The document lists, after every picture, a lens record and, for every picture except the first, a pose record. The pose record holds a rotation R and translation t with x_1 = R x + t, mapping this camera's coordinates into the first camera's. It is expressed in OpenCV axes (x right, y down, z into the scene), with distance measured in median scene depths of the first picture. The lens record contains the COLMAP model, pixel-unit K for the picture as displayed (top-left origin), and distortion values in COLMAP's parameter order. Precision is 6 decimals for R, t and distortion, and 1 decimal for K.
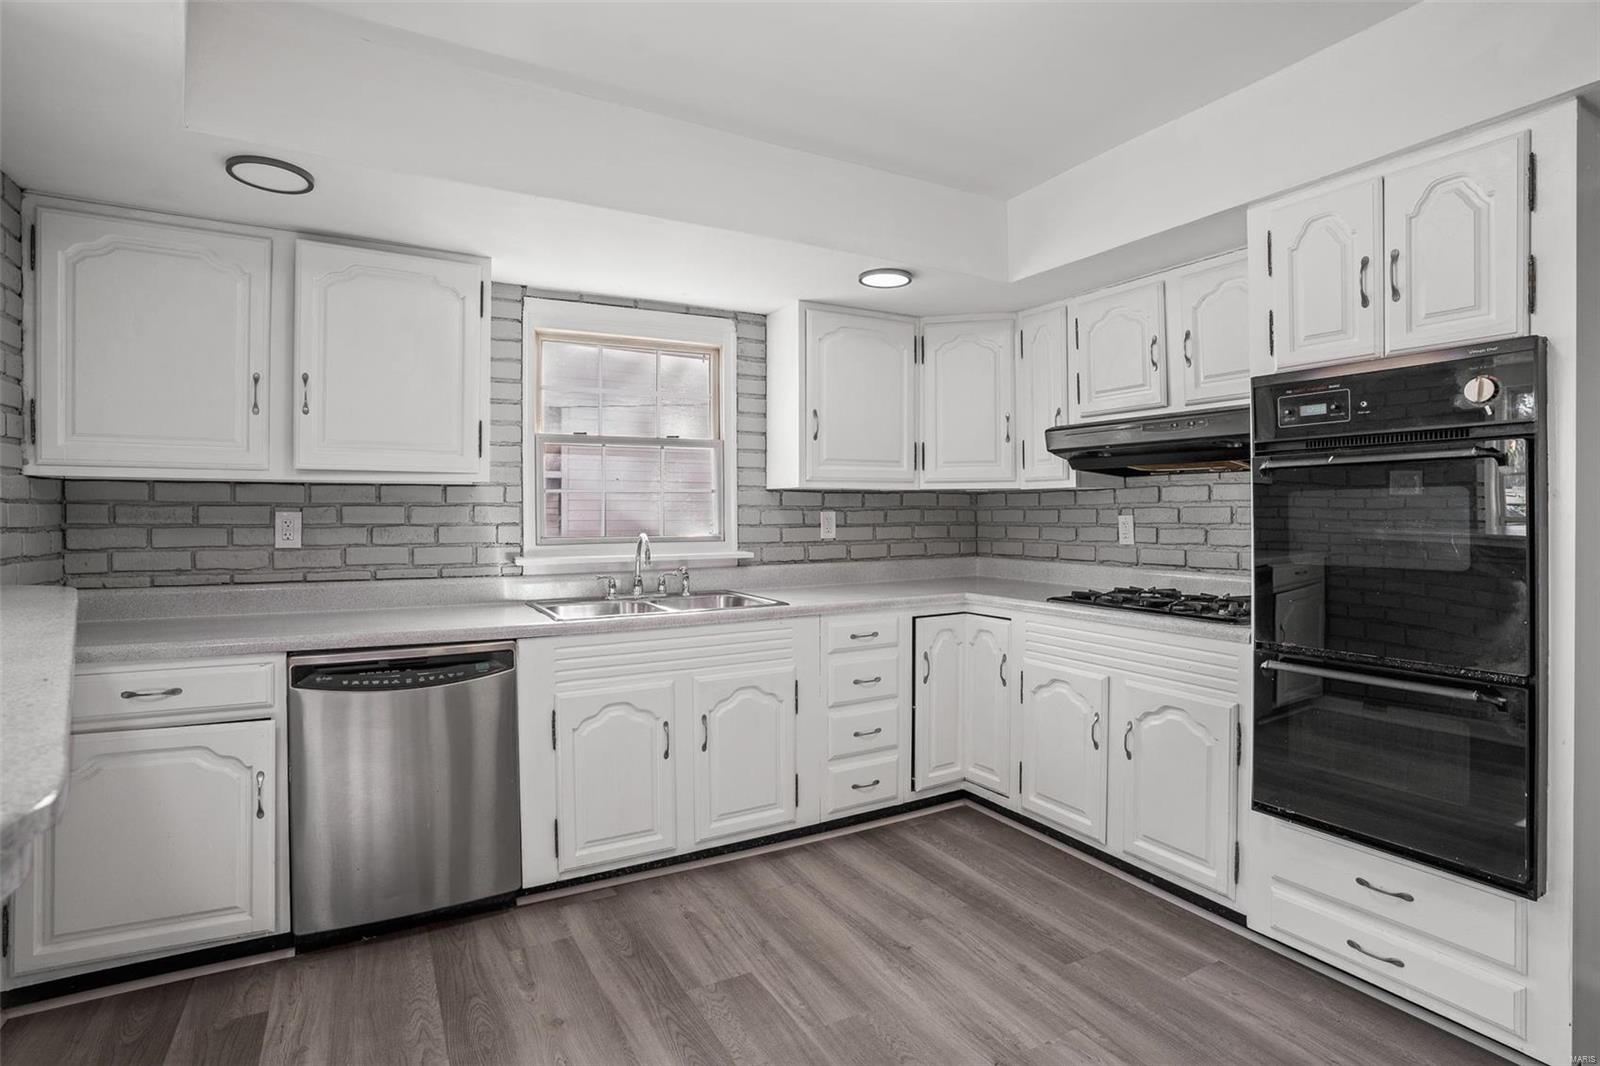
lens RADIAL K [[790.3, 0, 788.7], [0, 790.3, 522.3], [0, 0, 1]] dist [-0.064626, 0.026828]
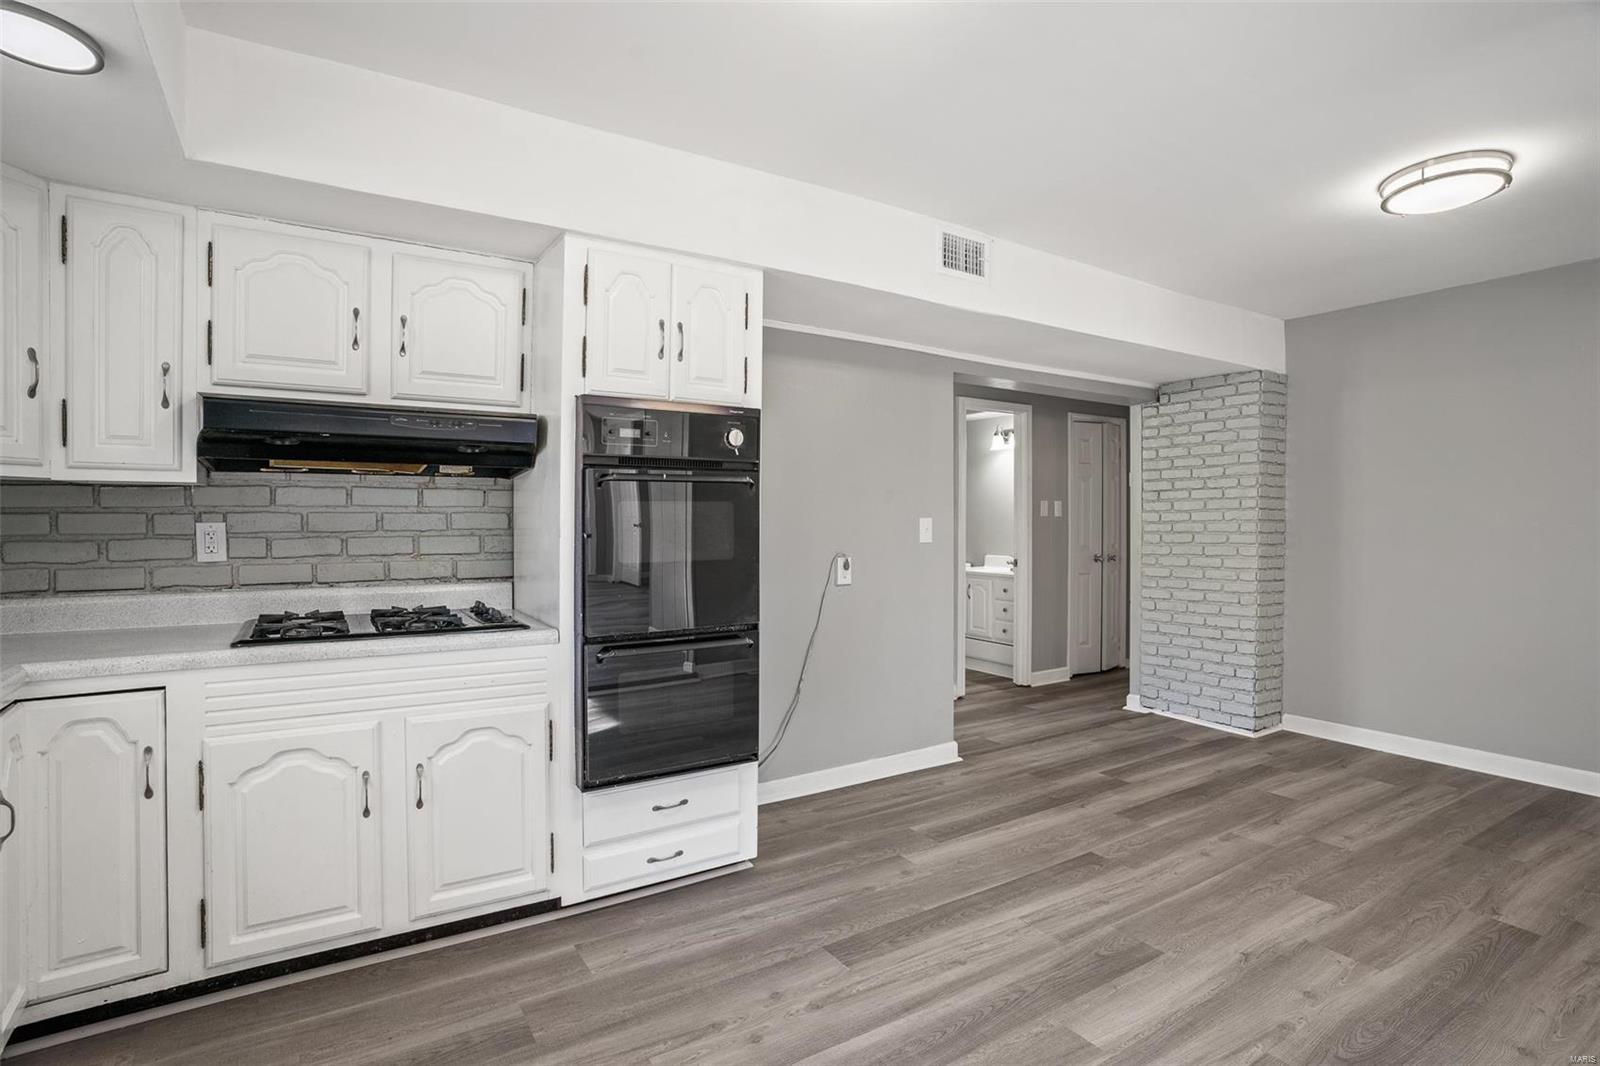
lens RADIAL K [[784.6, 0, 803.9], [0, 784.6, 528.8], [0, 0, 1]] dist [-0.075693, 0.034518]
pose [[-0.055822, -0.011937, 0.998369, -0.389878], [0.010045, 0.999871, 0.012517, -0.007573], [-0.998390, 0.010727, -0.055695, 0.576594]]
